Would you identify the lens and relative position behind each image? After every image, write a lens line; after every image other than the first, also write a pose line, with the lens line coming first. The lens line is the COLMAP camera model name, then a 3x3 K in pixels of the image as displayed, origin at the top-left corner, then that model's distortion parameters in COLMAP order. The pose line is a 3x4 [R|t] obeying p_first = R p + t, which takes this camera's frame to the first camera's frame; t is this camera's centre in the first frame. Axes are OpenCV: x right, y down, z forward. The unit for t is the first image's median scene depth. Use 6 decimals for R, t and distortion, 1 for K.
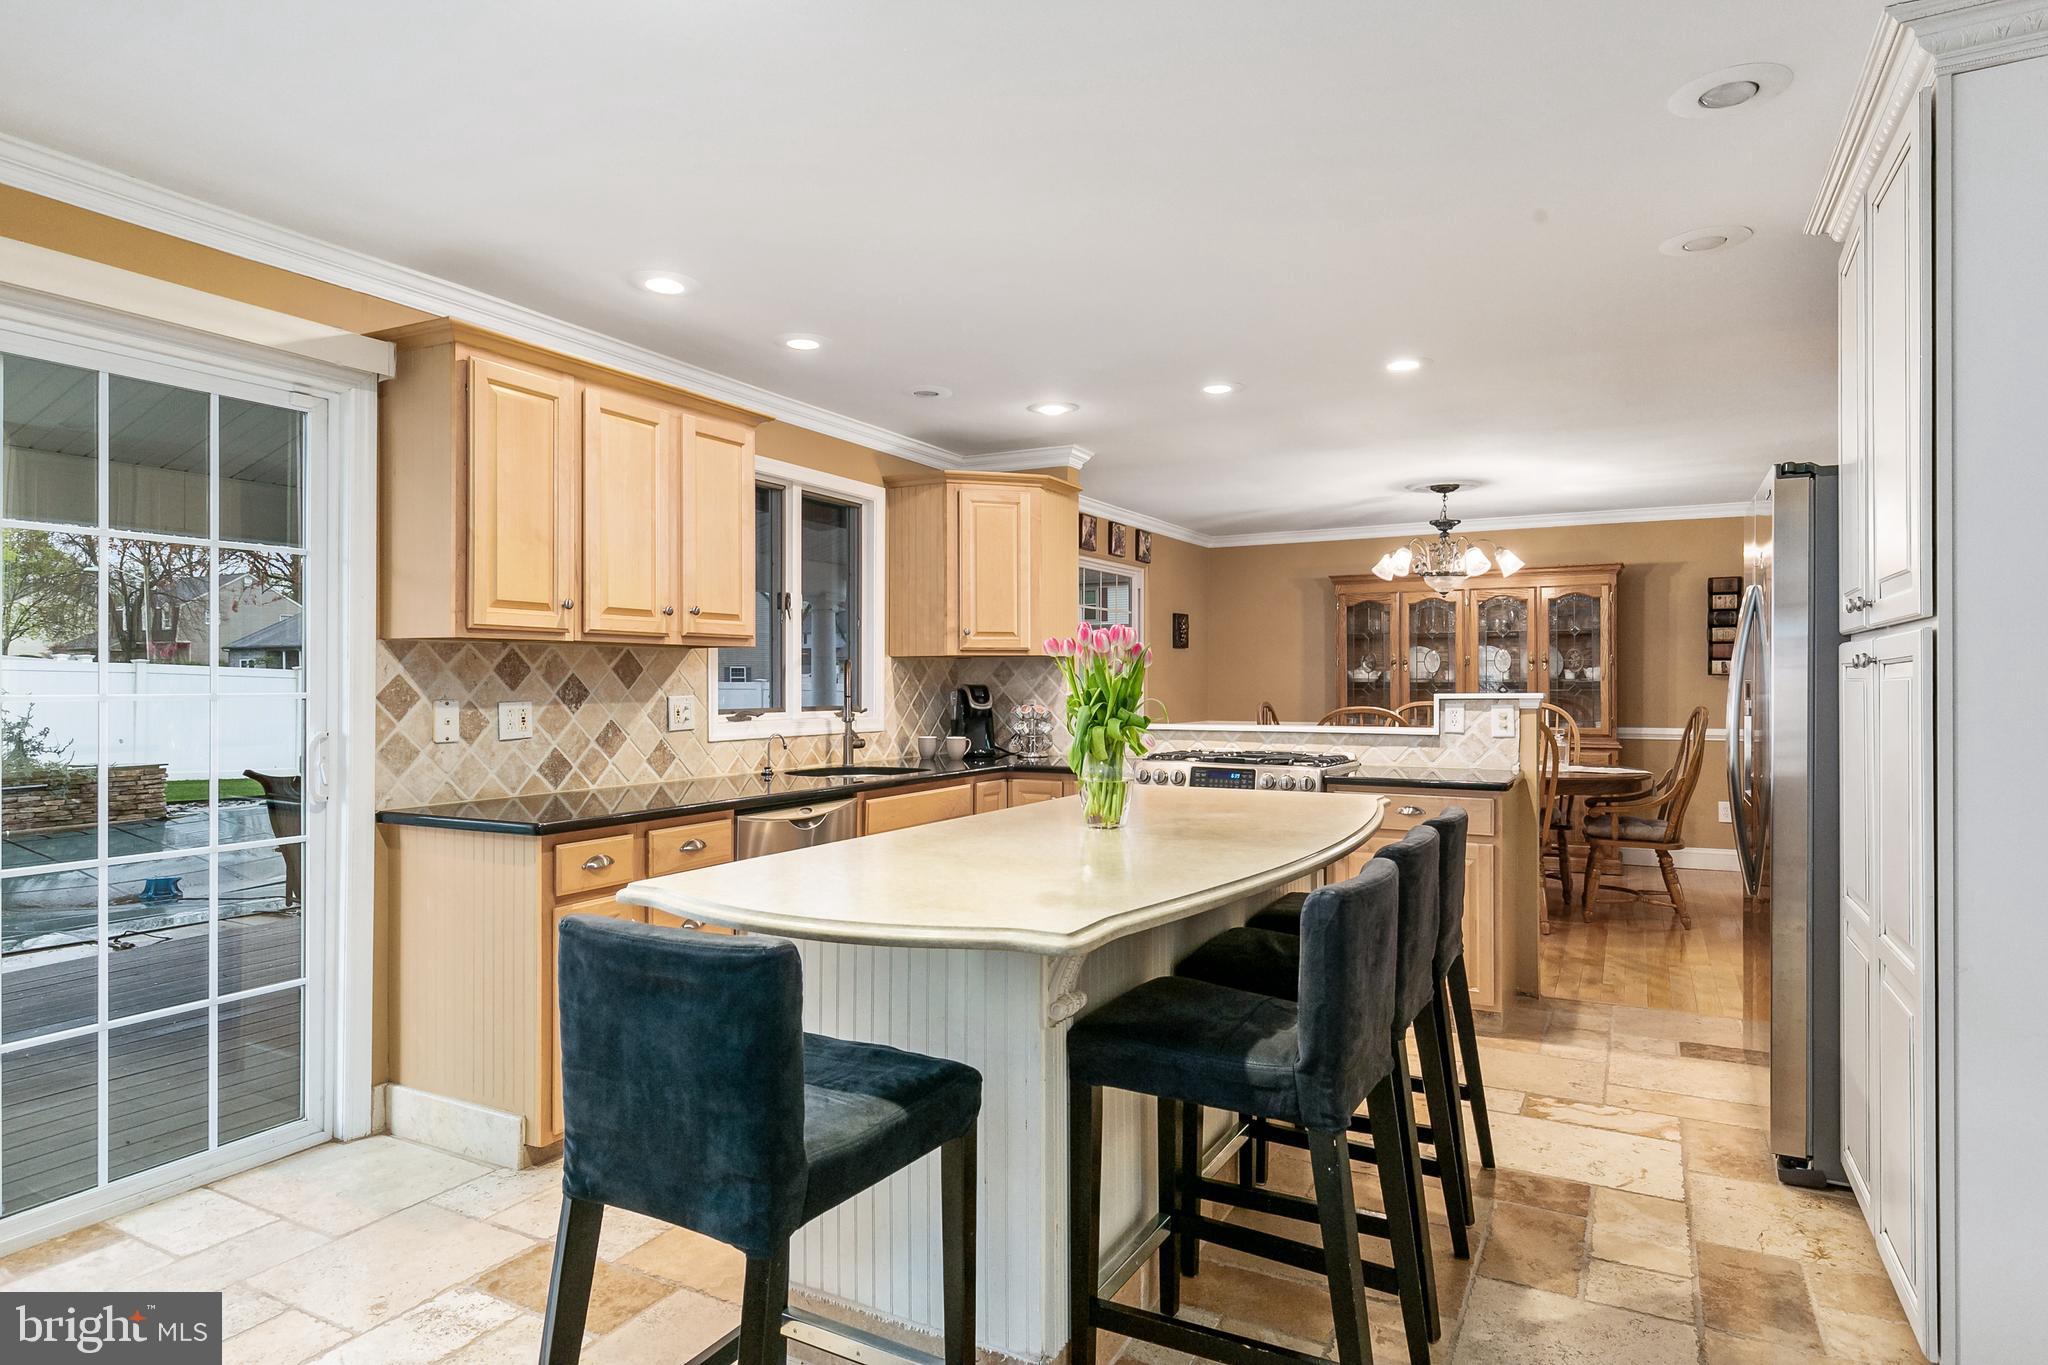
lens RADIAL K [[1140.9, 0, 1024.0], [0, 1140.9, 682.5], [0, 0, 1]] dist [0.001288, -0.000546]
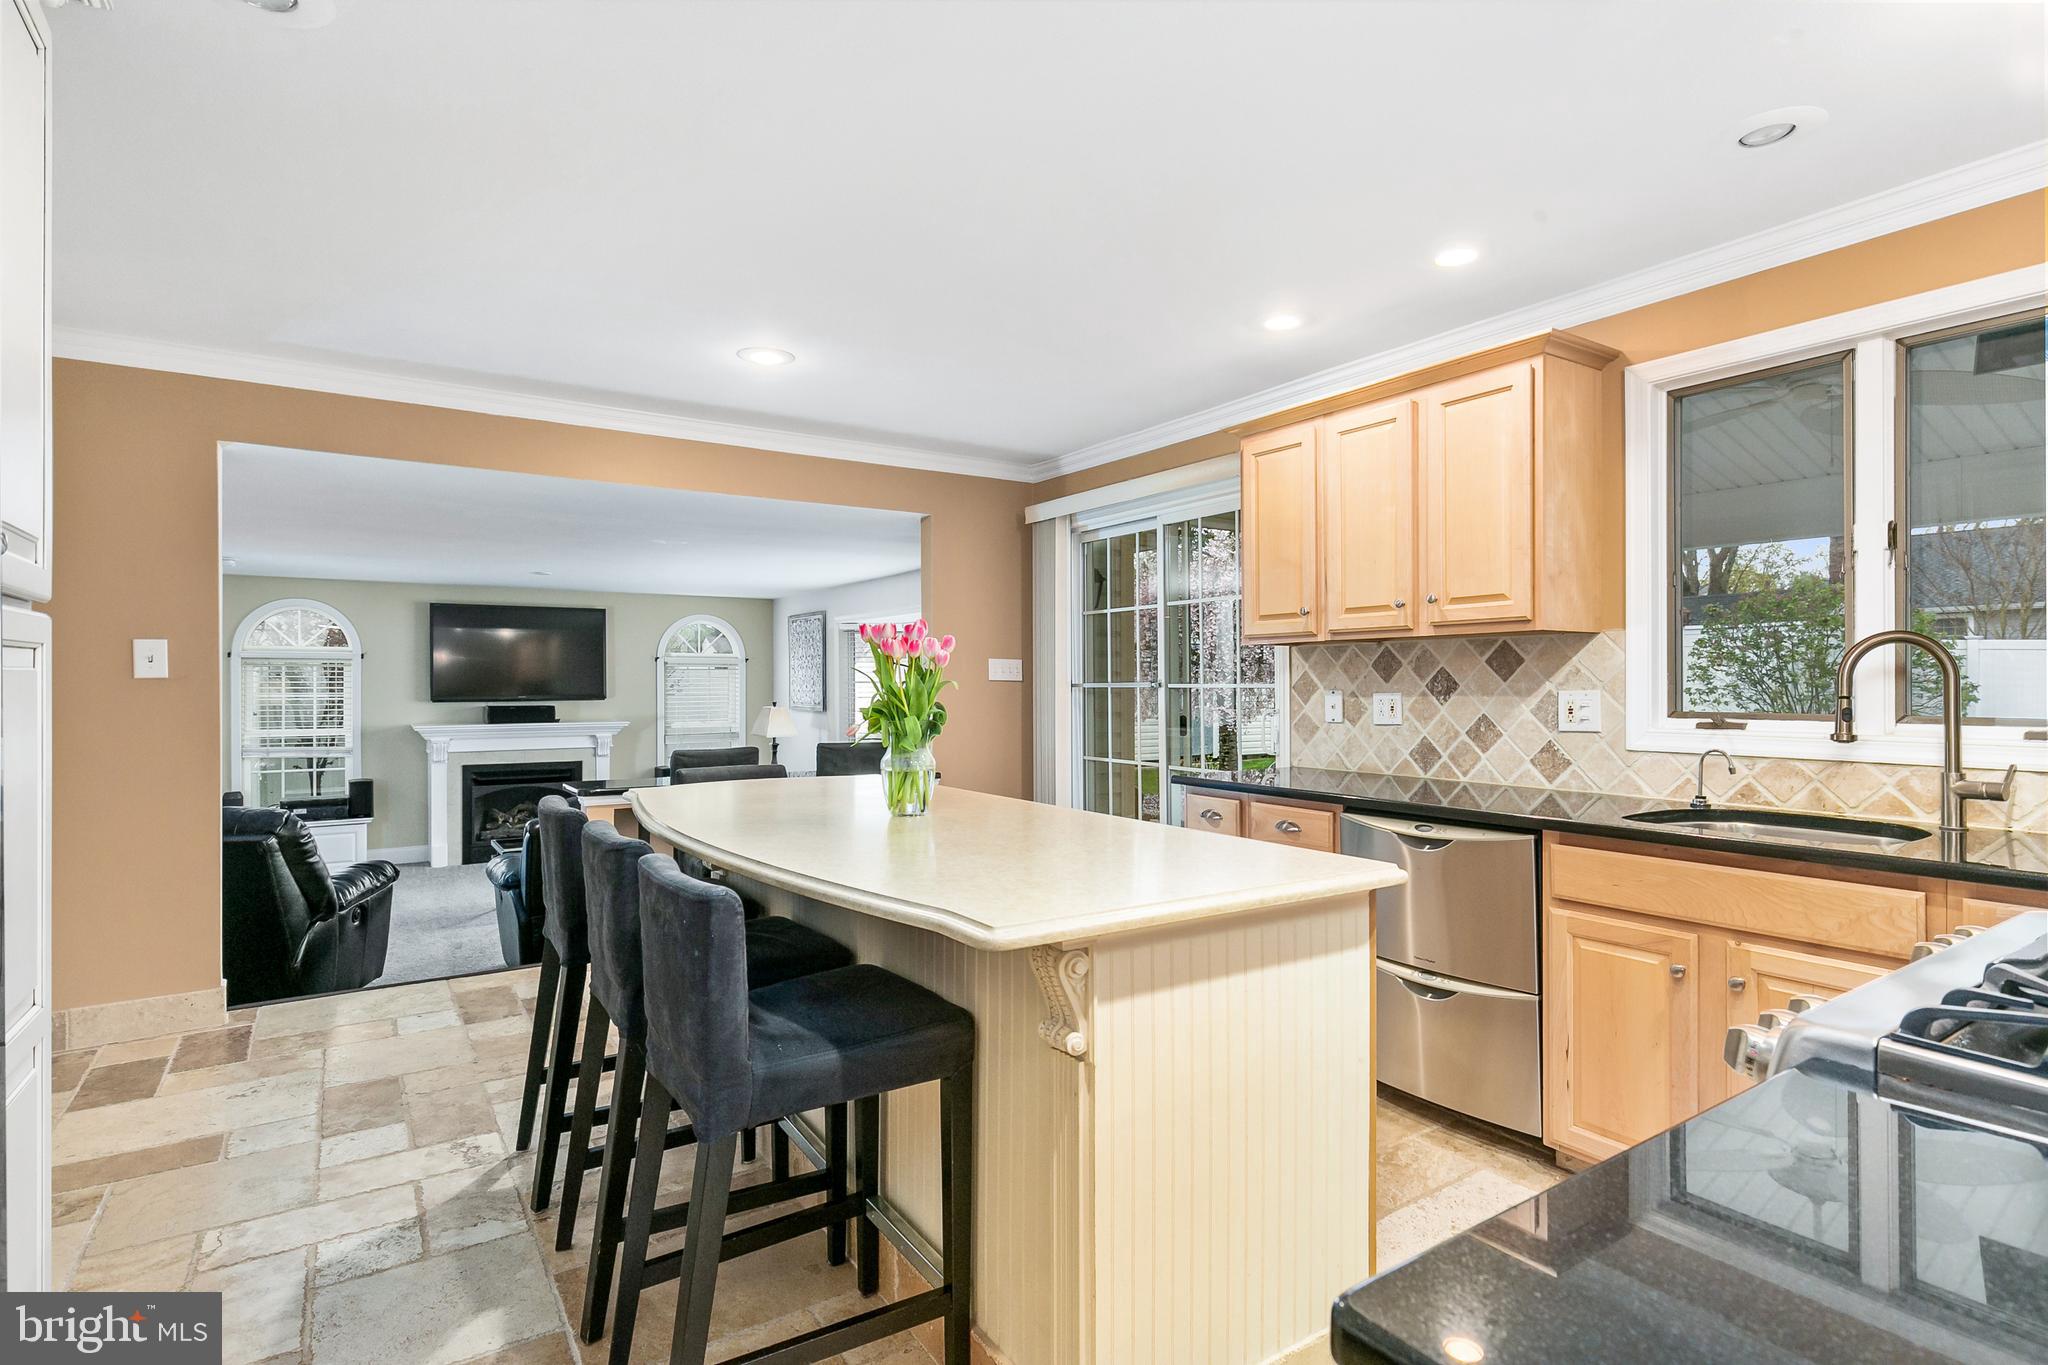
lens RADIAL K [[1015.4, 0, 1024.0], [0, 1015.4, 682.5], [0, 0, 1]] dist [-0.002208, -0.000717]
pose [[-0.474398, 0.001572, -0.880309, 0.559755], [0.003147, 0.999995, 0.000090, 0.004768], [0.880305, -0.002728, -0.474401, 1.022644]]
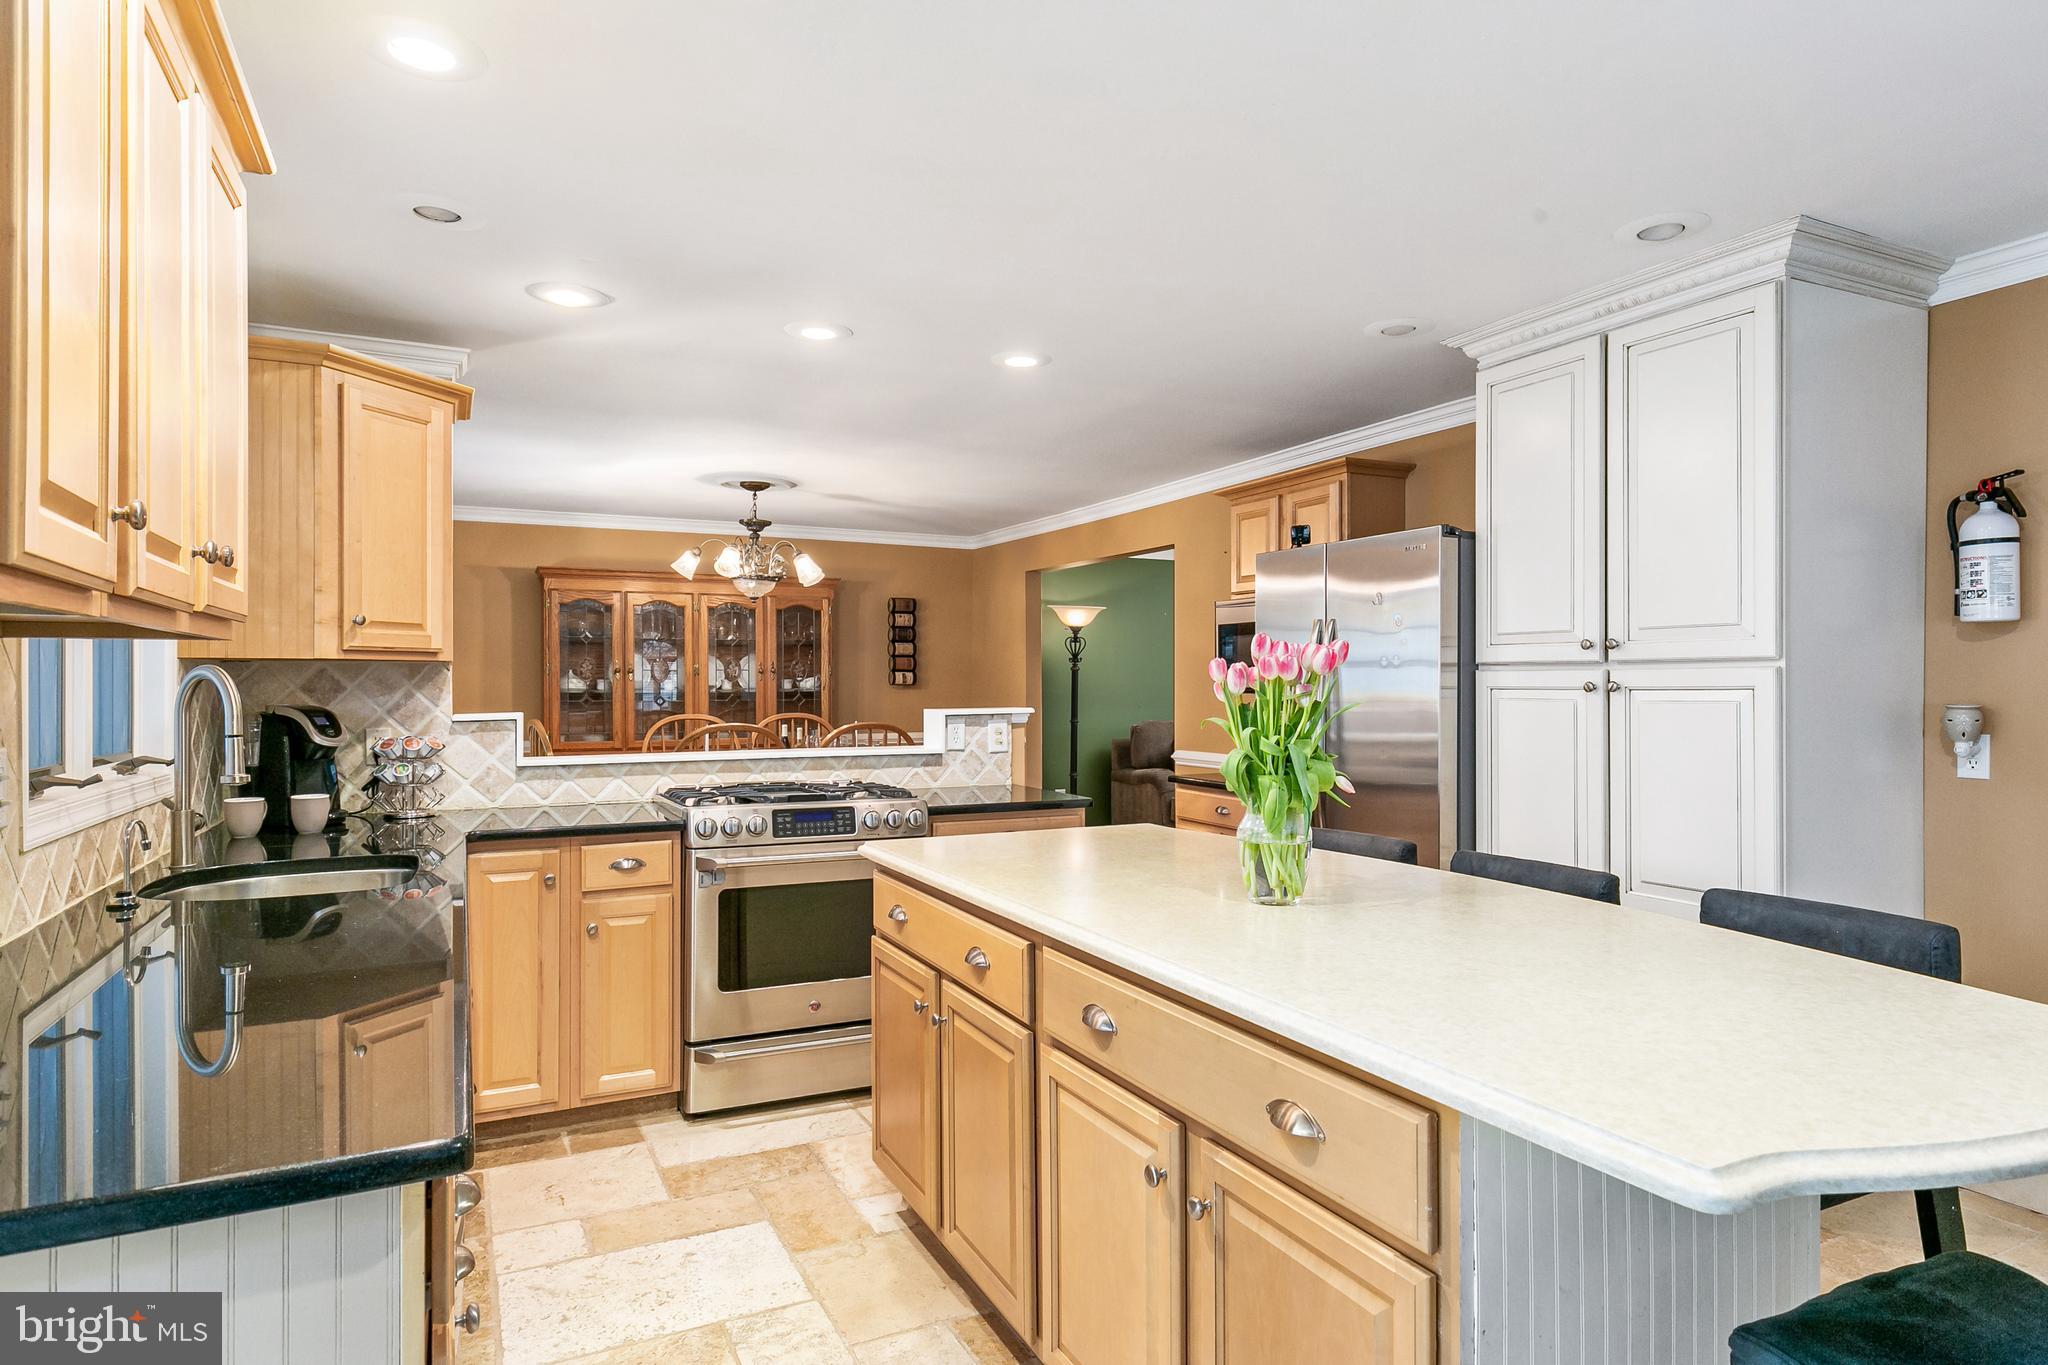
lens RADIAL K [[1140.9, 0, 1024.0], [0, 1140.9, 682.5], [0, 0, 1]] dist [0.001288, -0.000546]
pose [[0.575455, 0.000506, 0.817833, -0.436852], [0.001609, 0.999997, -0.001751, -0.012906], [-0.817832, 0.002324, 0.575453, 0.463958]]
